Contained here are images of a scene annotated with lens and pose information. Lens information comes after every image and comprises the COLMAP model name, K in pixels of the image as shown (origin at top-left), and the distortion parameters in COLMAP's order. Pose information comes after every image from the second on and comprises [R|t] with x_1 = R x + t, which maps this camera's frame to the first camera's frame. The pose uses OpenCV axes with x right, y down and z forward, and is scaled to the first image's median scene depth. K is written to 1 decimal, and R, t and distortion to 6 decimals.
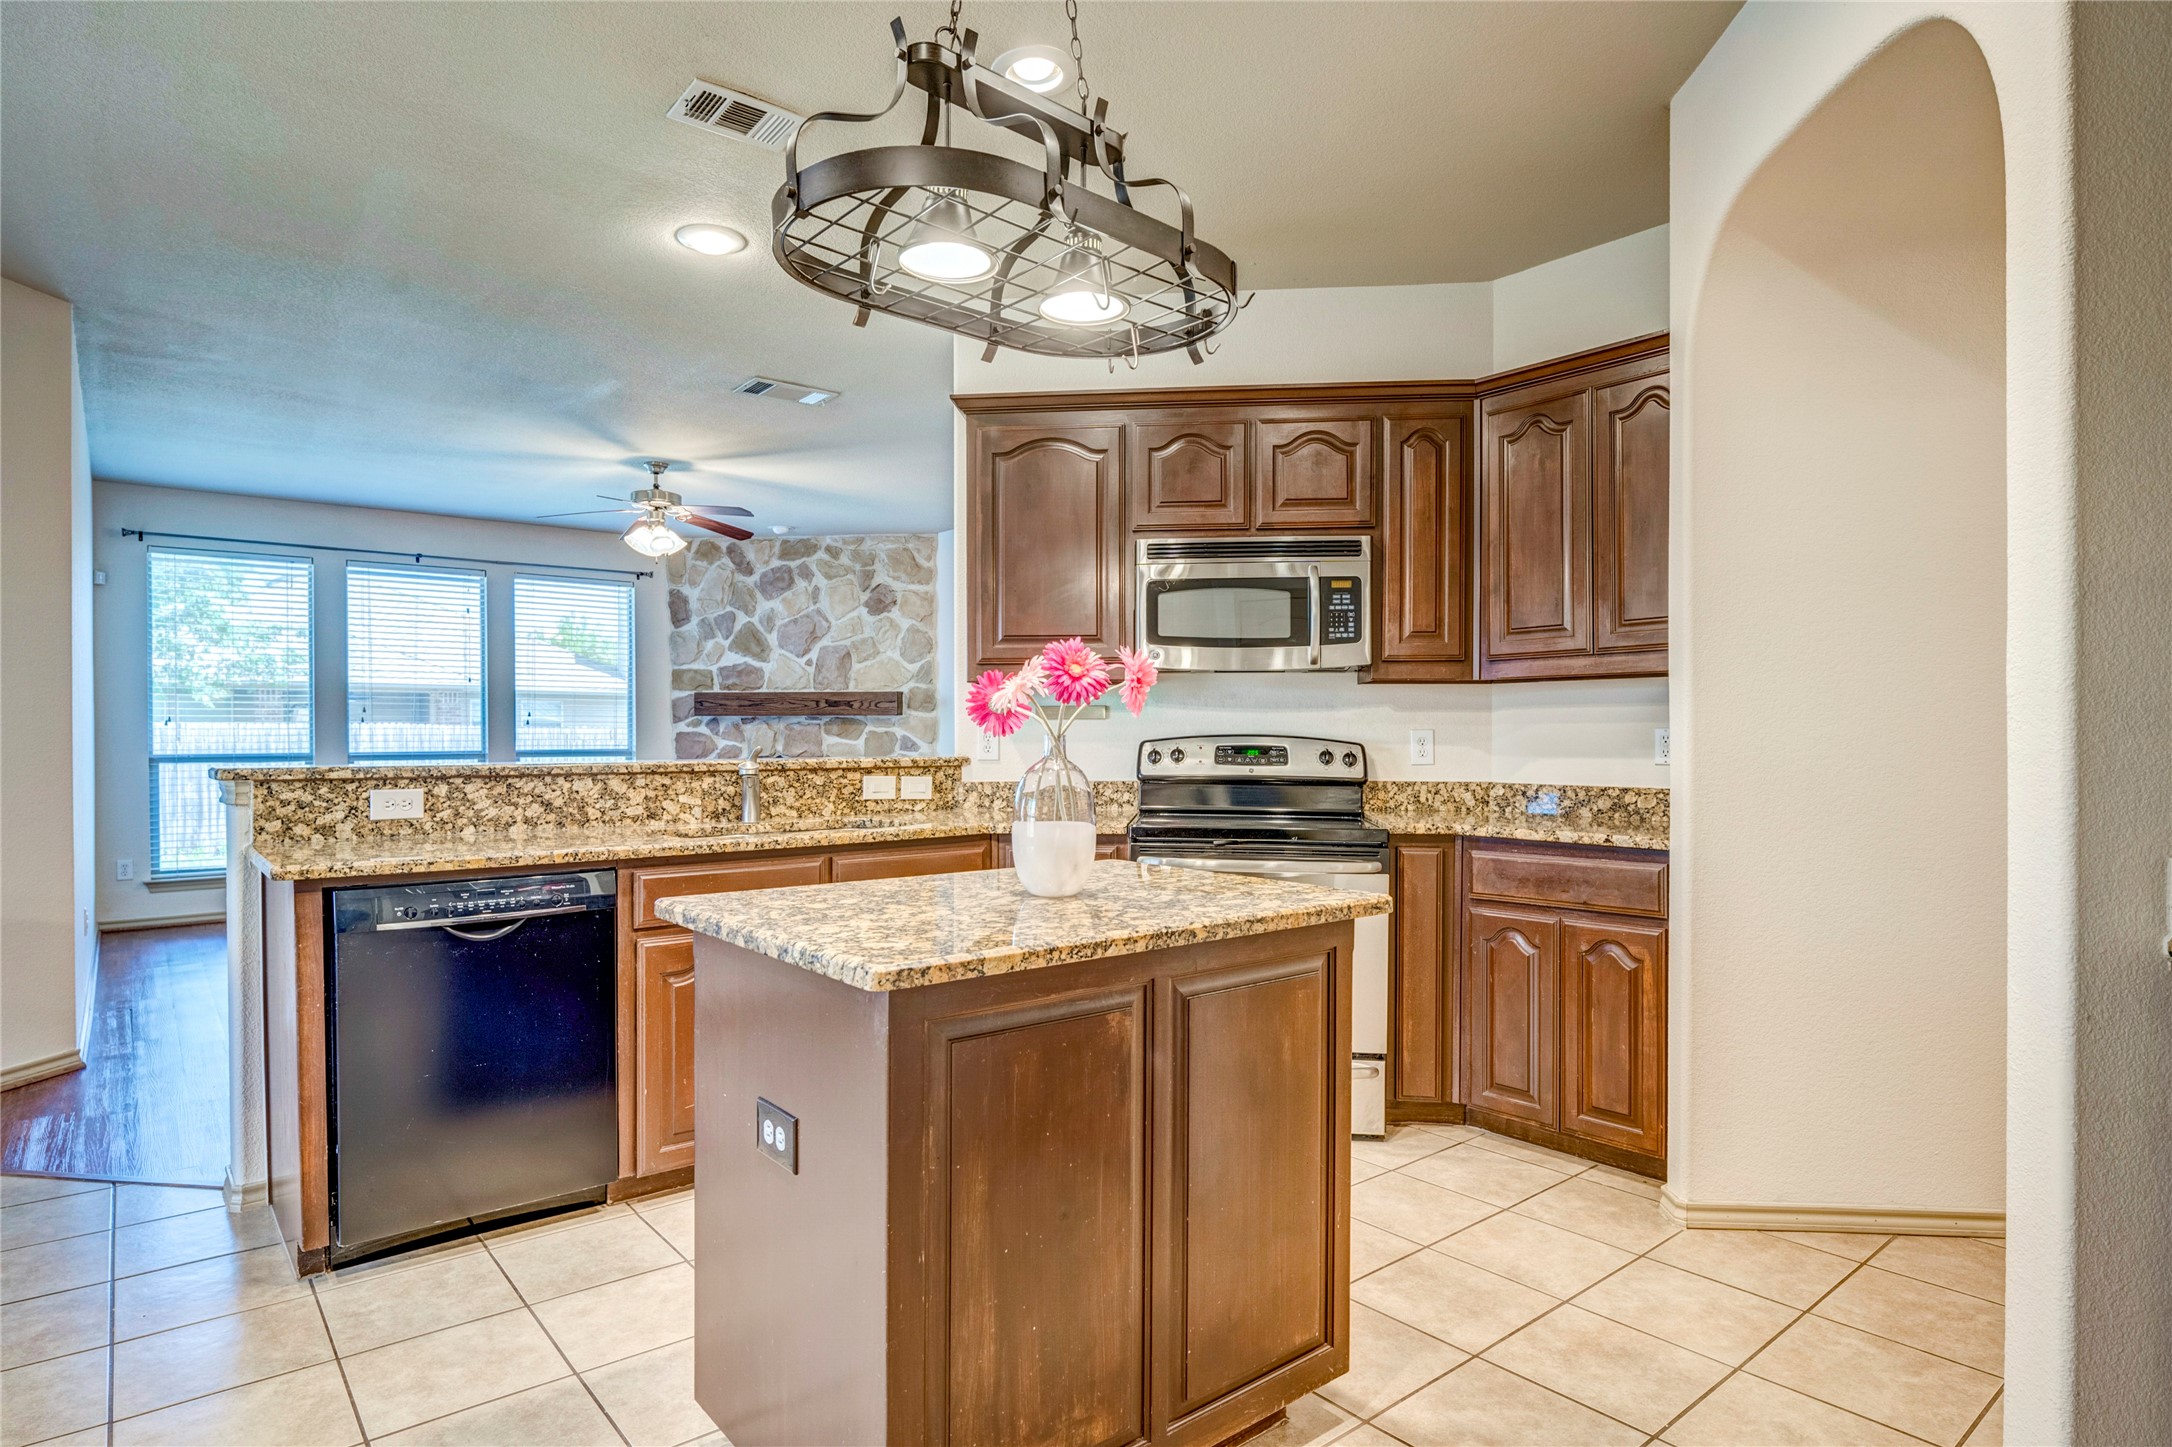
lens RADIAL K [[1175.1, 0, 1080.7], [0, 1175.1, 741.3], [0, 0, 1]] dist [-0.002061, -0.005145]
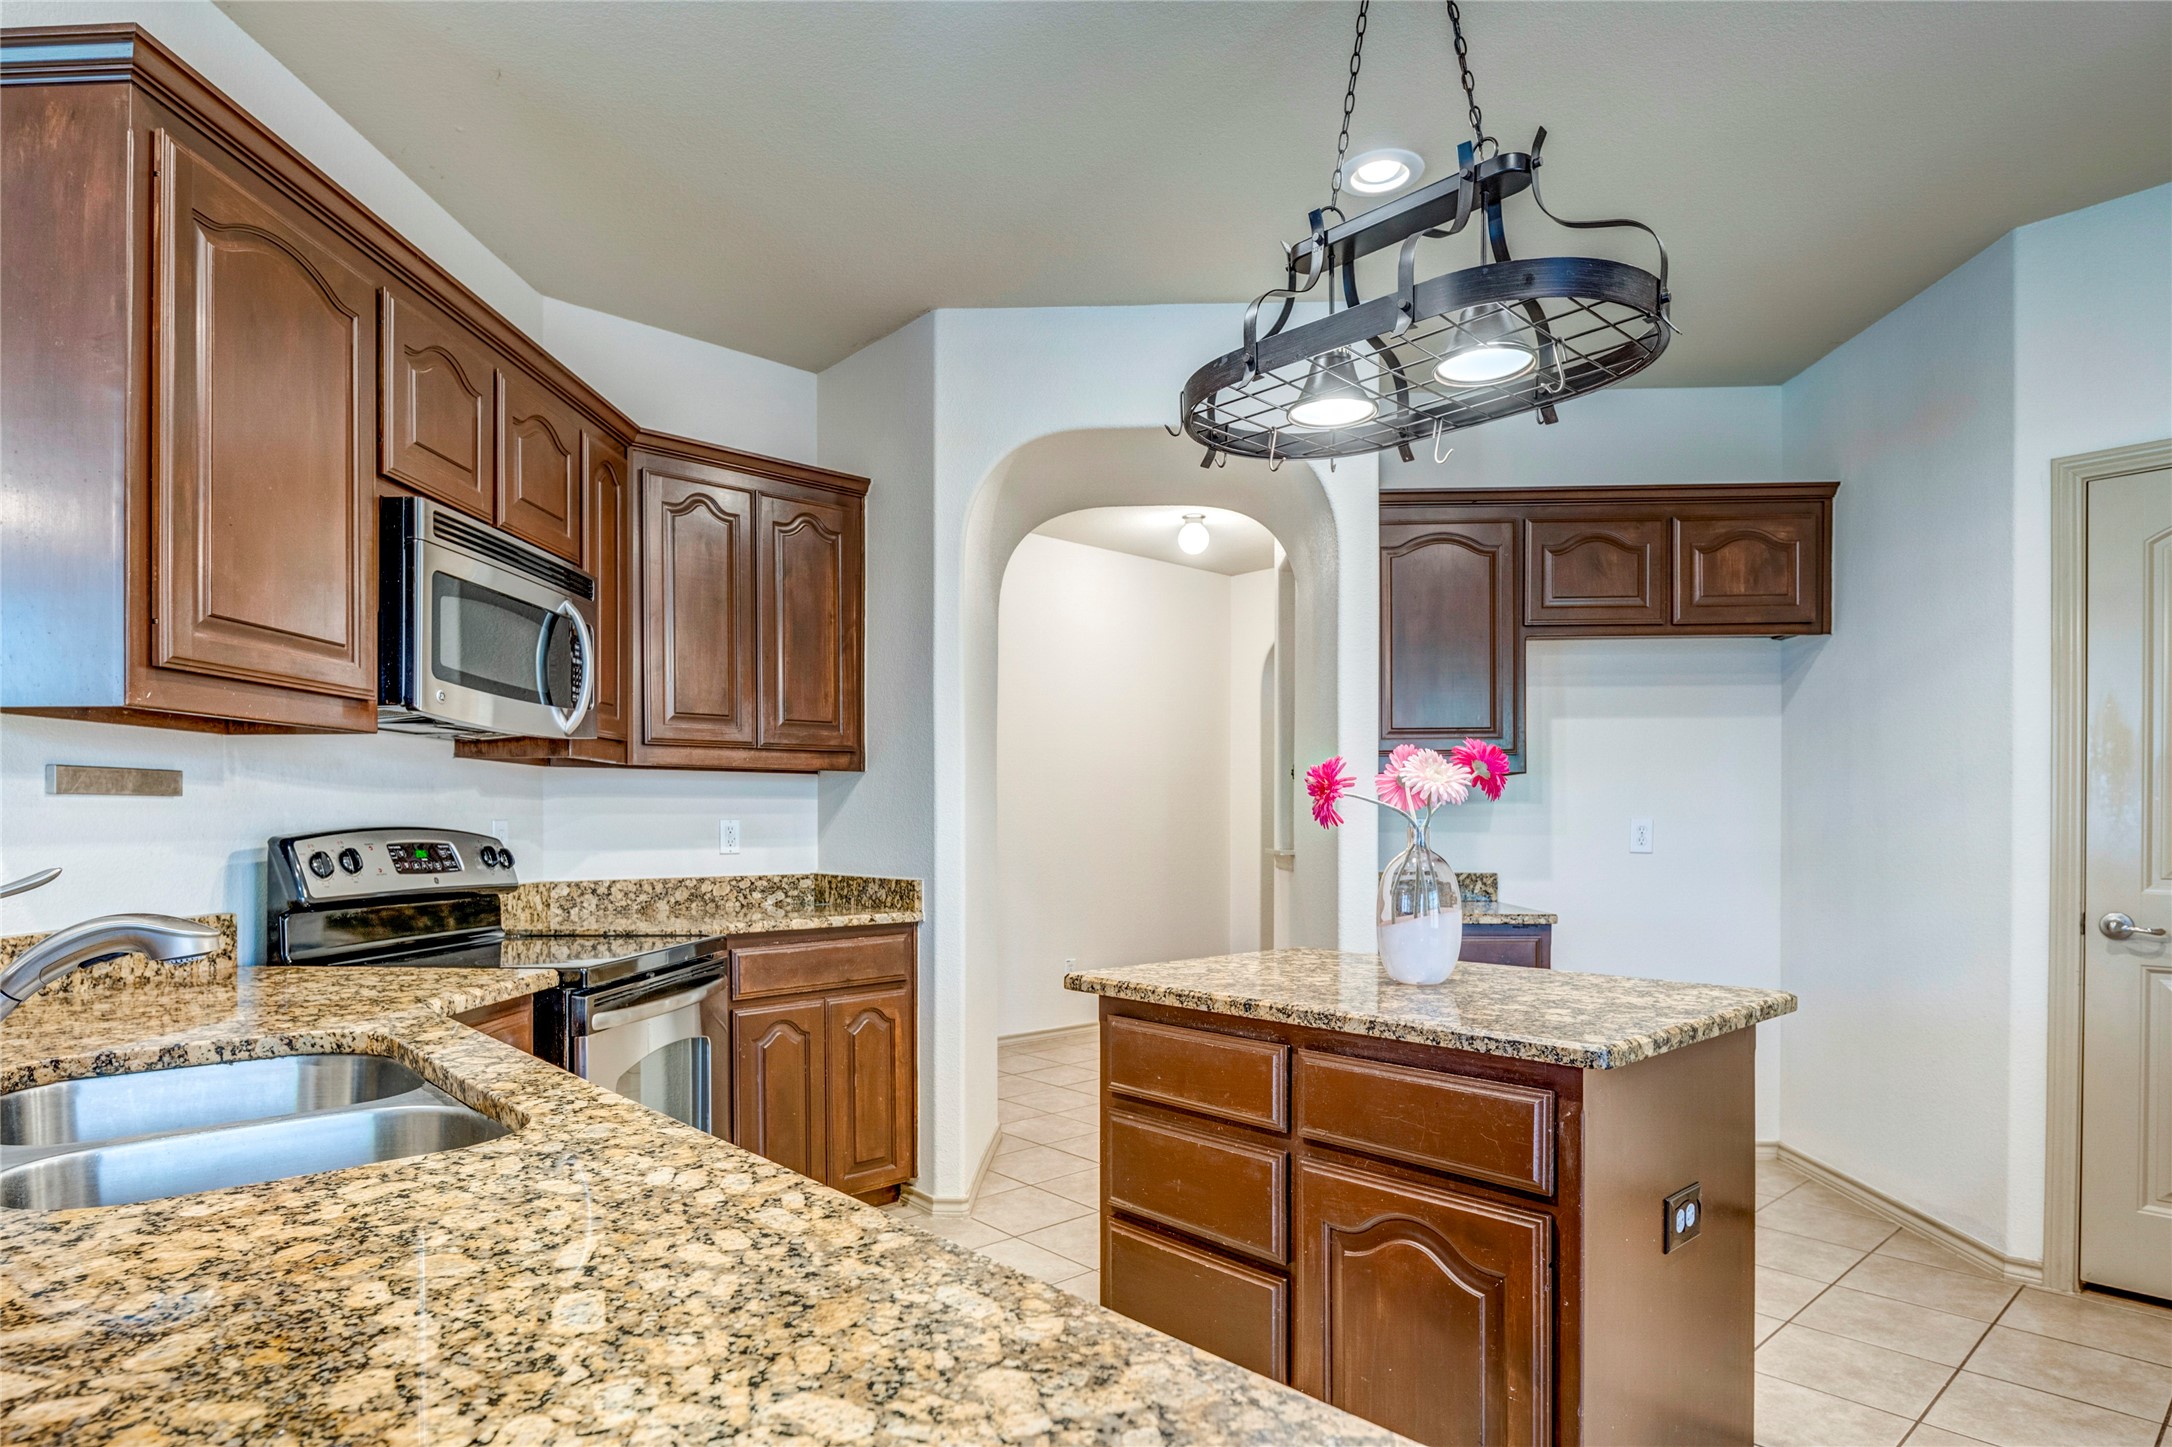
lens RADIAL K [[1175.1, 0, 1068.0], [0, 1175.1, 819.4], [0, 0, 1]] dist [-0.002061, -0.005145]
pose [[-0.035818, 0.003976, 0.999350, -0.517954], [0.005319, 0.999979, -0.003788, -0.005210], [-0.999344, 0.005180, -0.035839, 0.648235]]
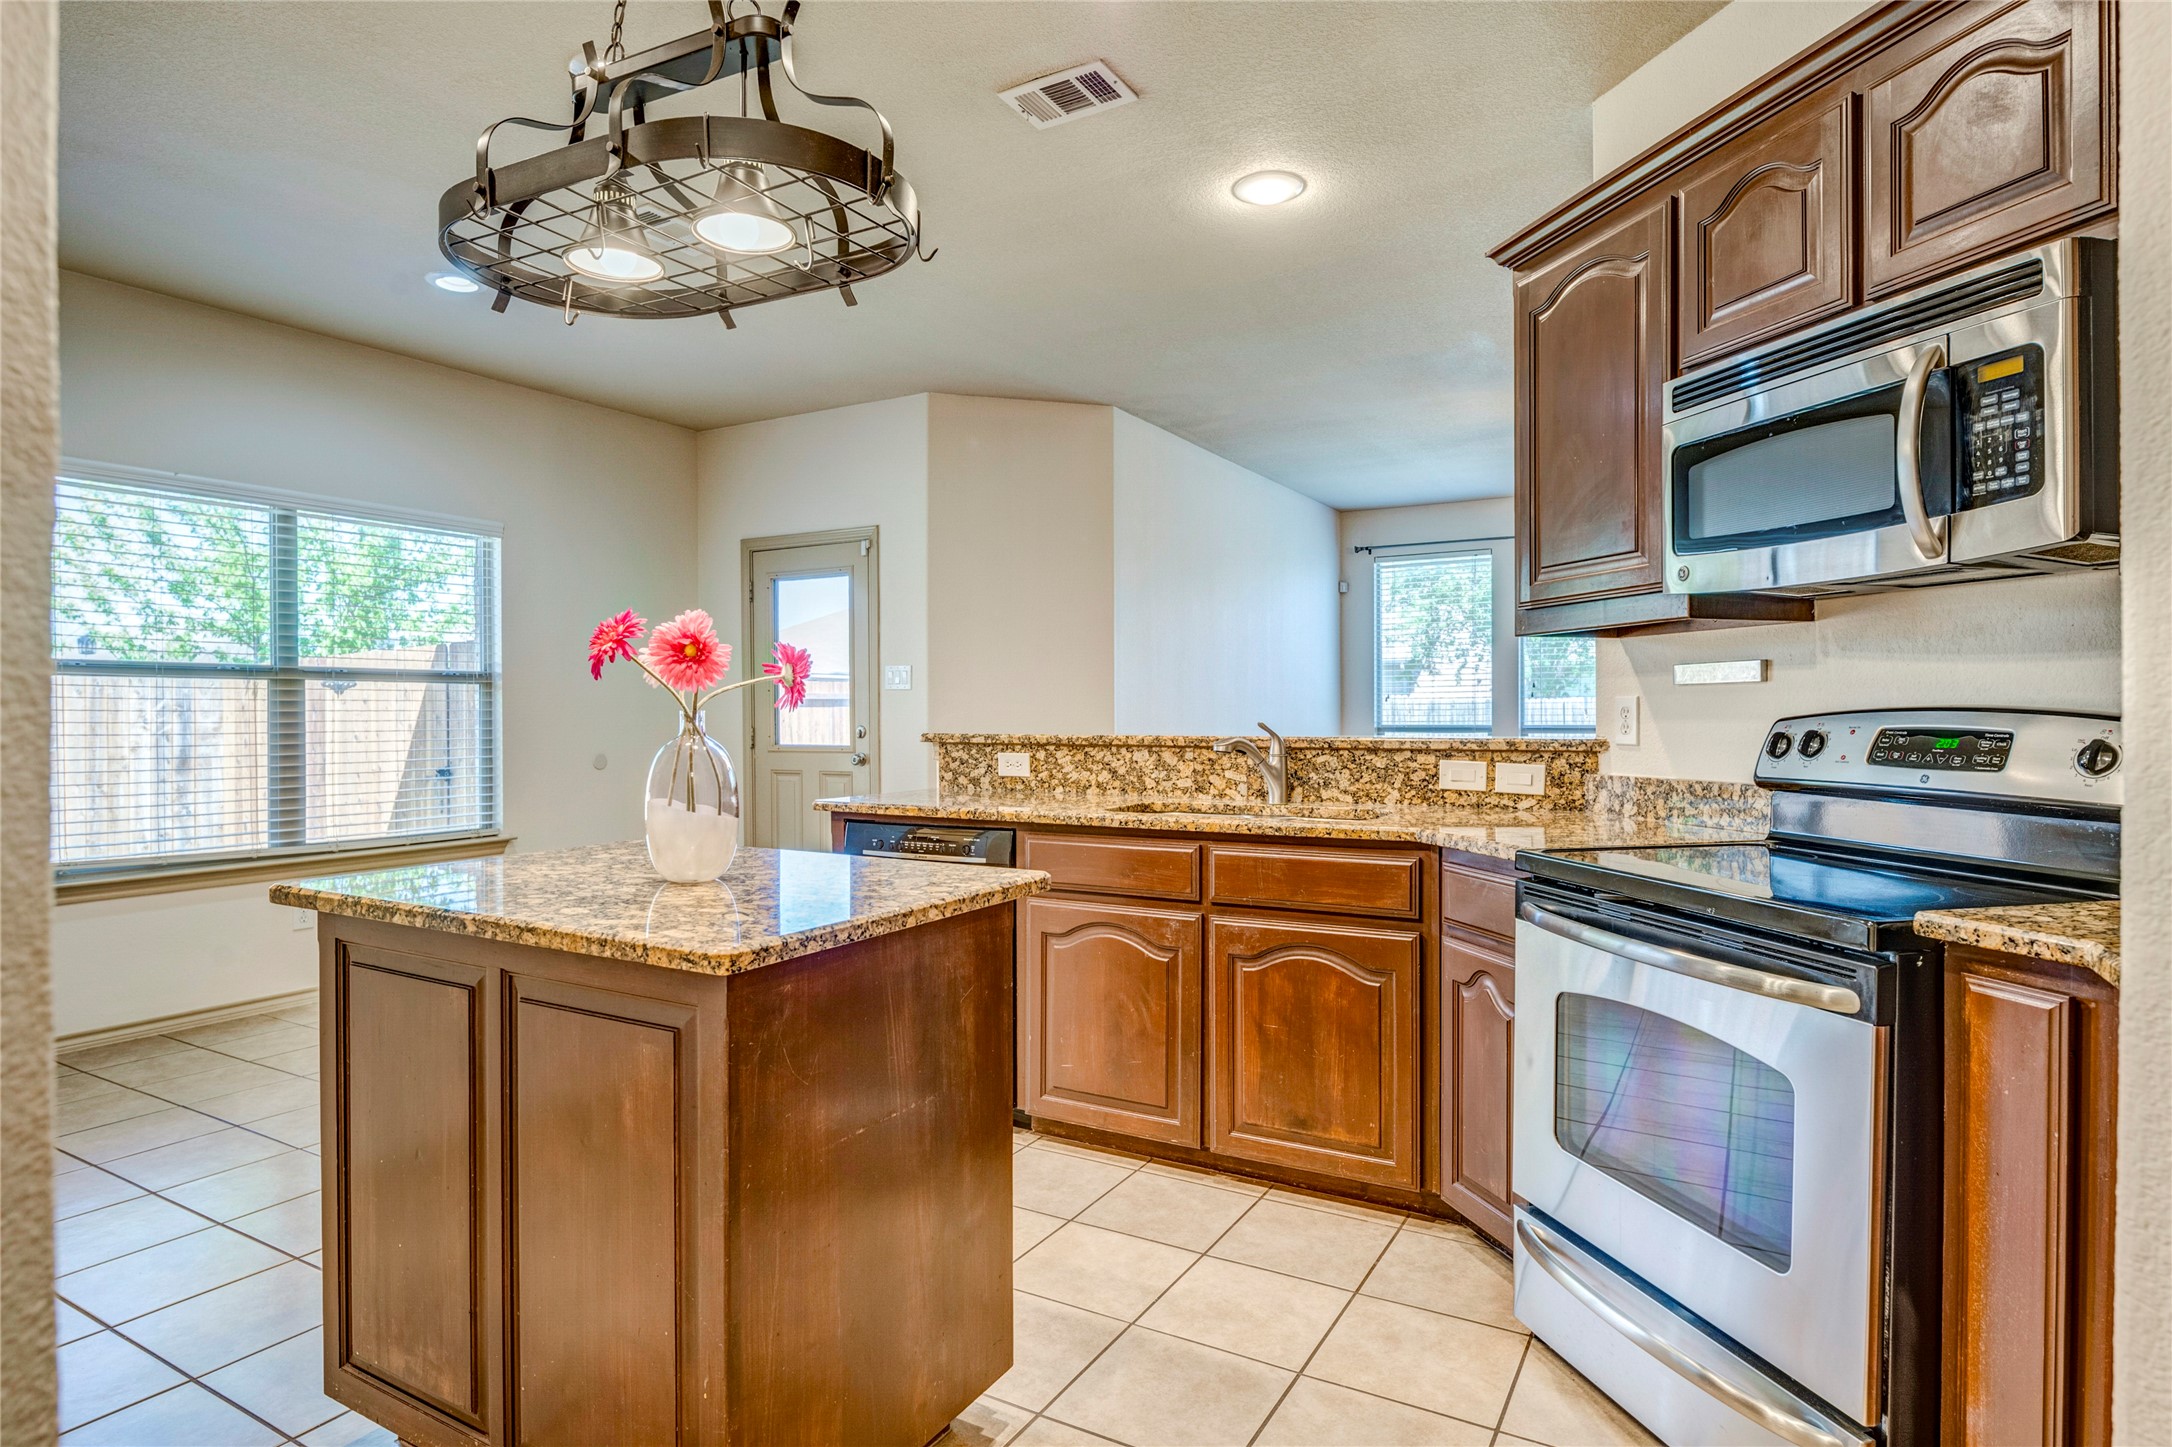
lens RADIAL K [[1175.1, 0, 1071.6], [0, 1175.1, 715.9], [0, 0, 1]] dist [-0.002061, -0.005145]
pose [[0.346453, 0.004034, -0.938059, 0.475134], [-0.003064, 0.999990, 0.003169, -0.002346], [0.938062, 0.001776, 0.346462, 0.472599]]
